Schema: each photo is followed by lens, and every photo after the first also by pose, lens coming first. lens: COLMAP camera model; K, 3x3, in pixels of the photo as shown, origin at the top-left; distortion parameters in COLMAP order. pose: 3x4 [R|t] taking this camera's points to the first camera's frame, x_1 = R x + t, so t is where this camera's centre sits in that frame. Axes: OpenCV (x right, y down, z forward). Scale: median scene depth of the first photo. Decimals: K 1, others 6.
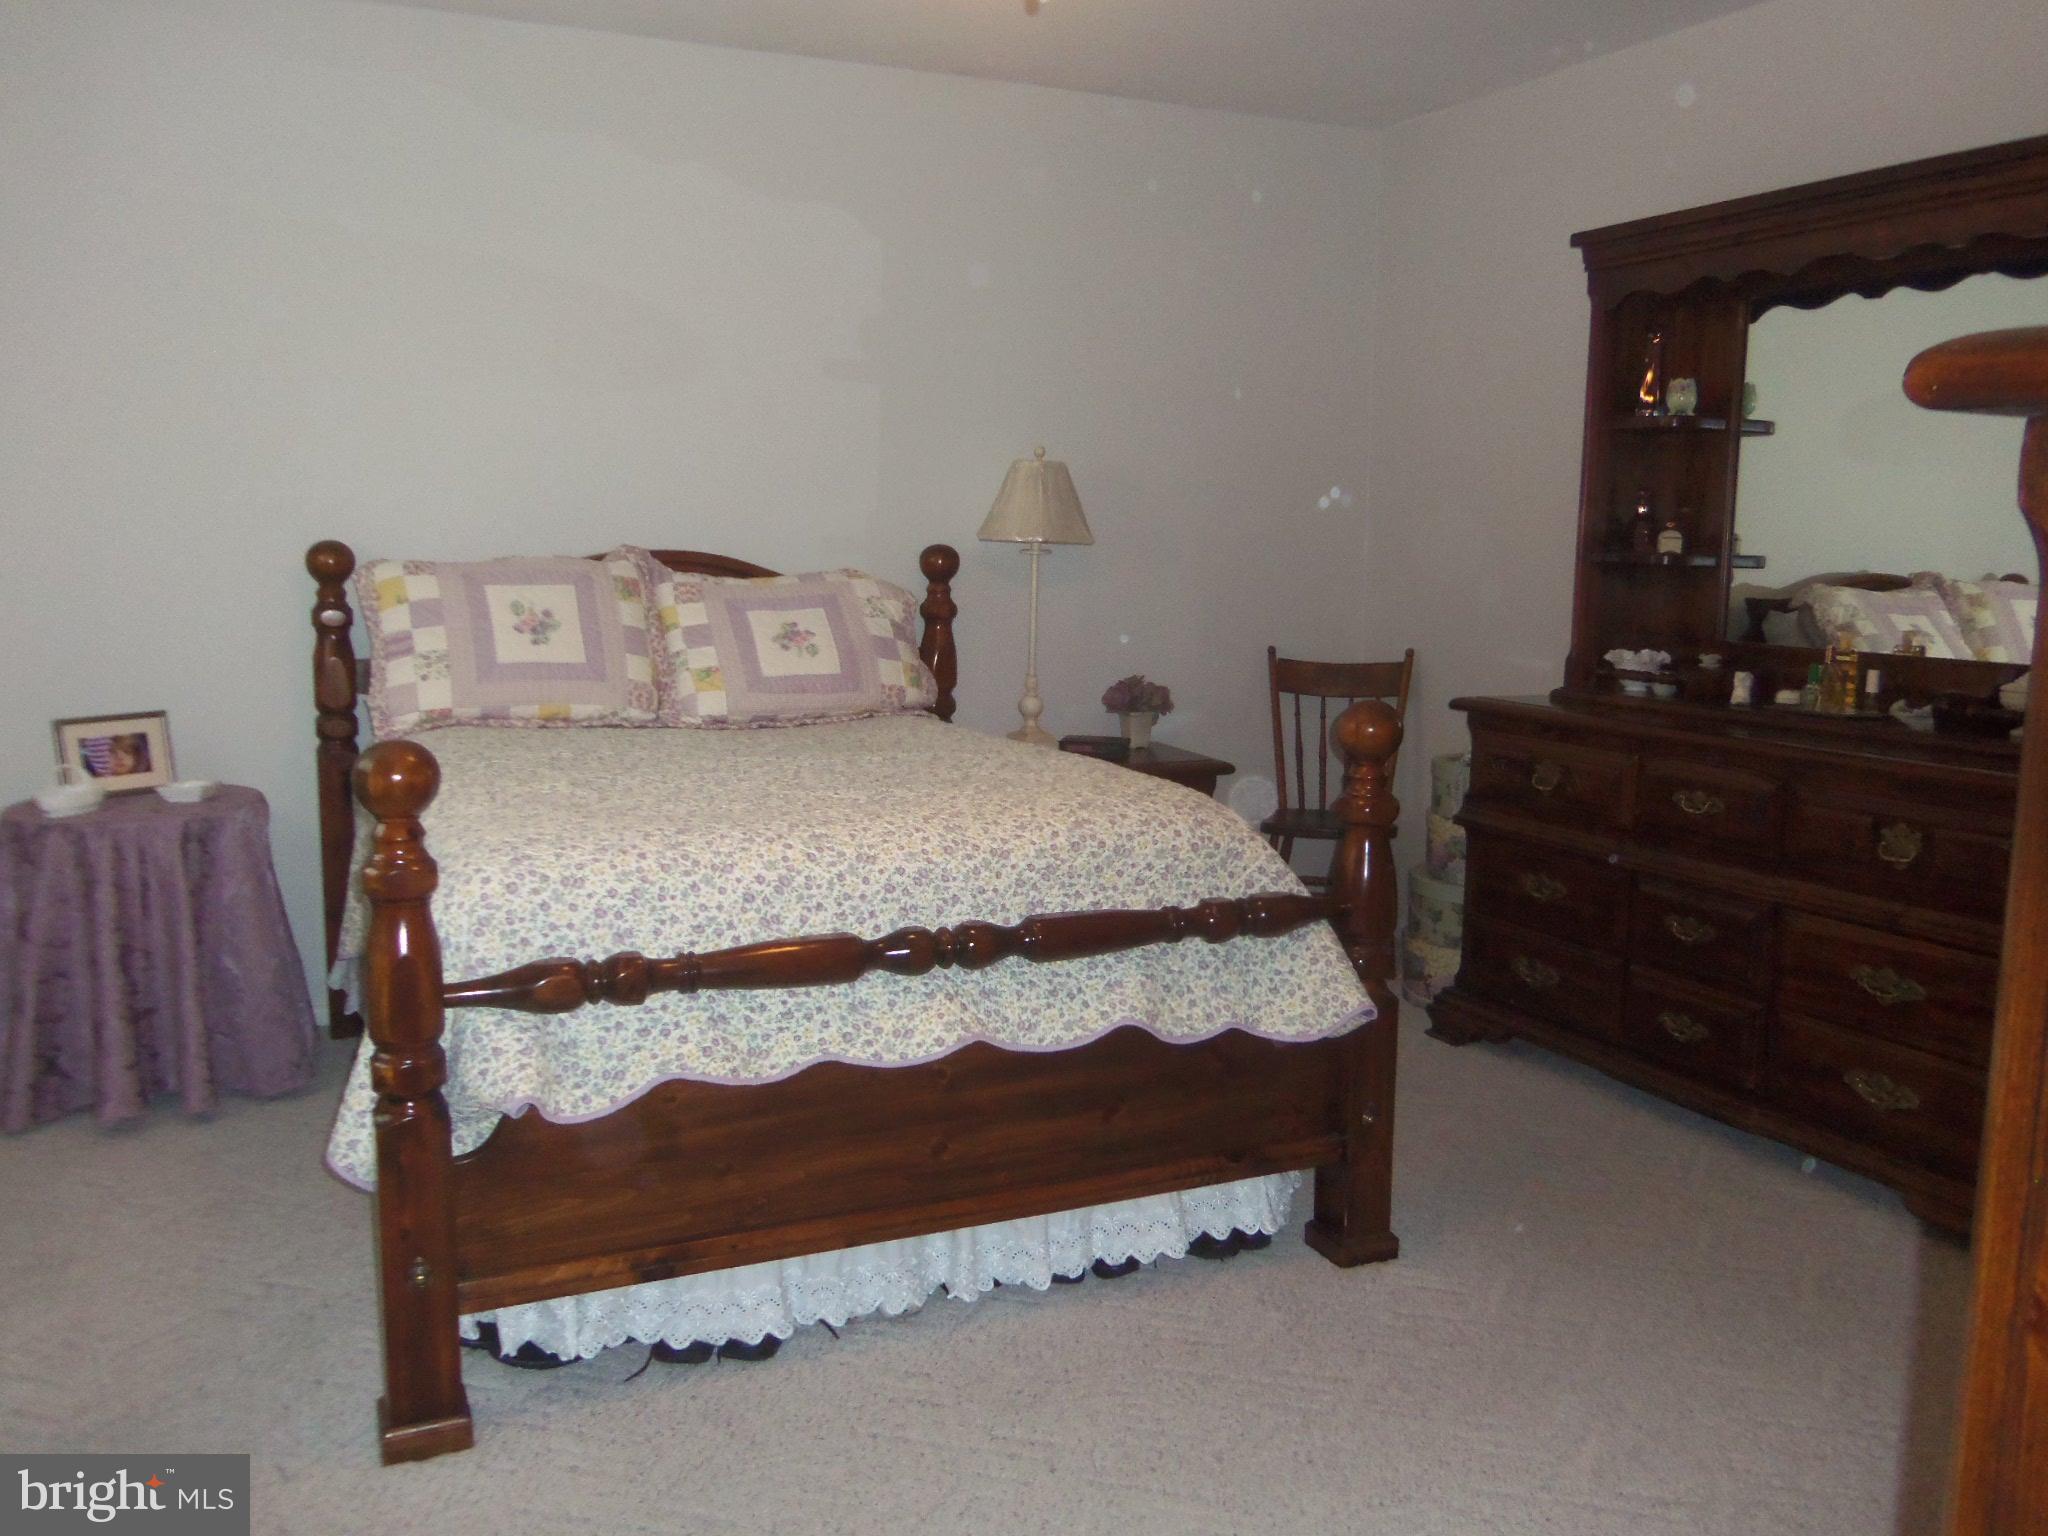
lens RADIAL K [[1720.2, 0, 1024.5], [0, 1720.2, 771.6], [0, 0, 1]] dist [-0.030078, 0.040562]
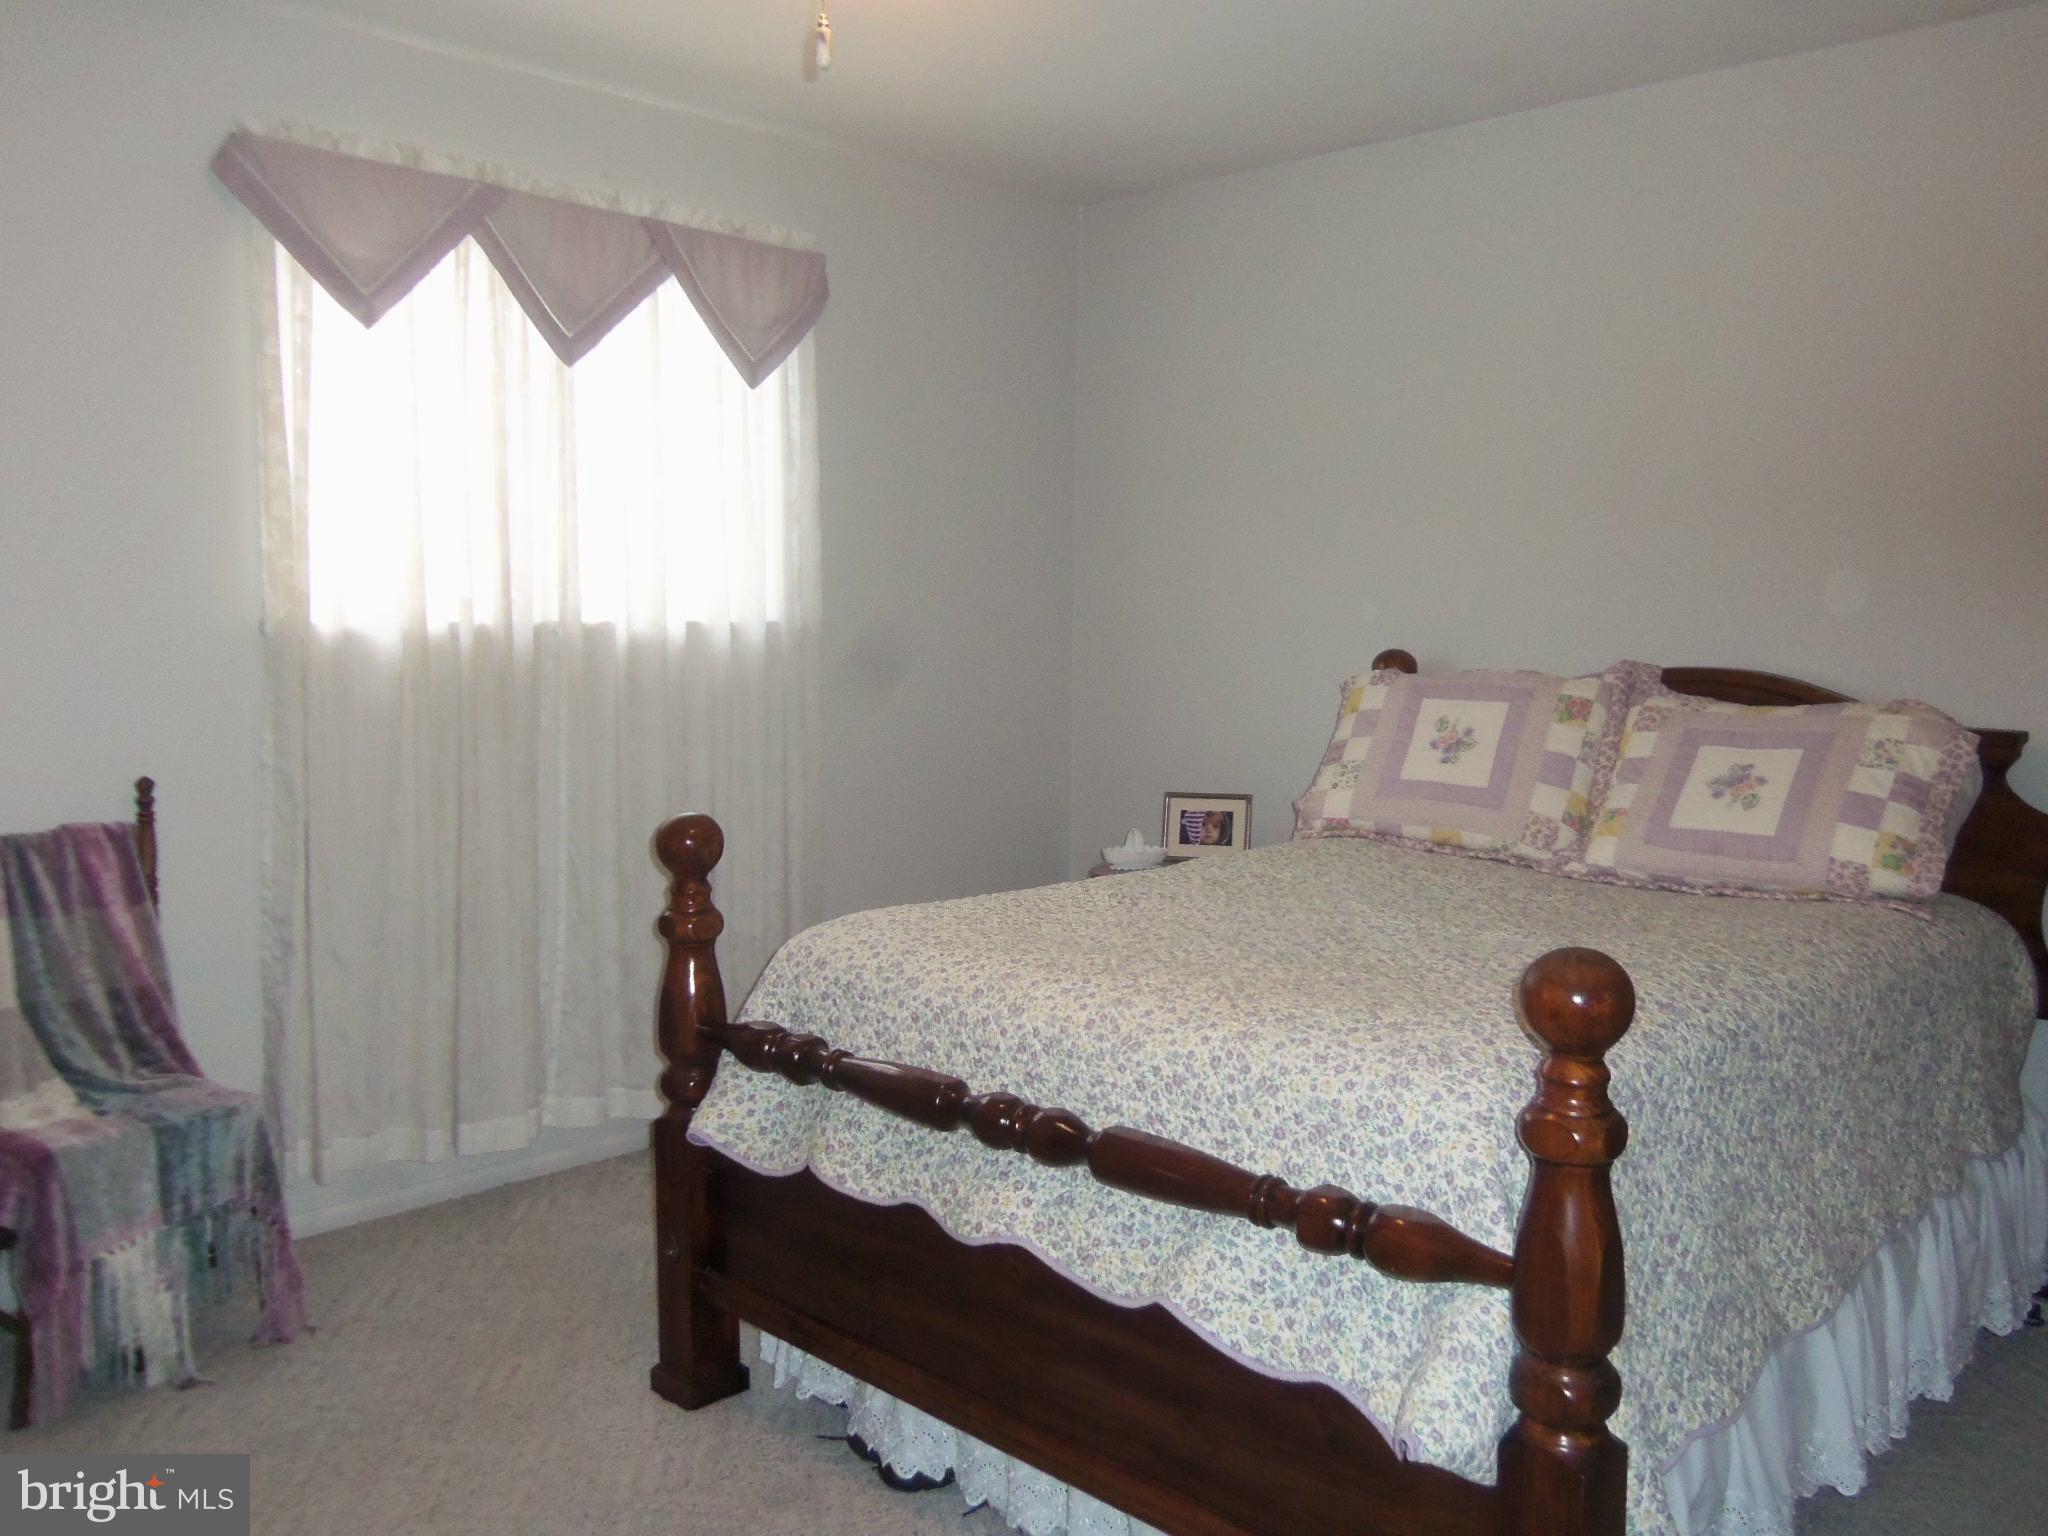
lens RADIAL K [[1720.2, 0, 1025.6], [0, 1720.2, 762.9], [0, 0, 1]] dist [-0.030078, 0.040562]
pose [[0.363891, 0.080055, -0.927995, 0.504075], [-0.134927, 0.990322, 0.032524, -0.074061], [0.921617, 0.113376, 0.371170, 0.441740]]
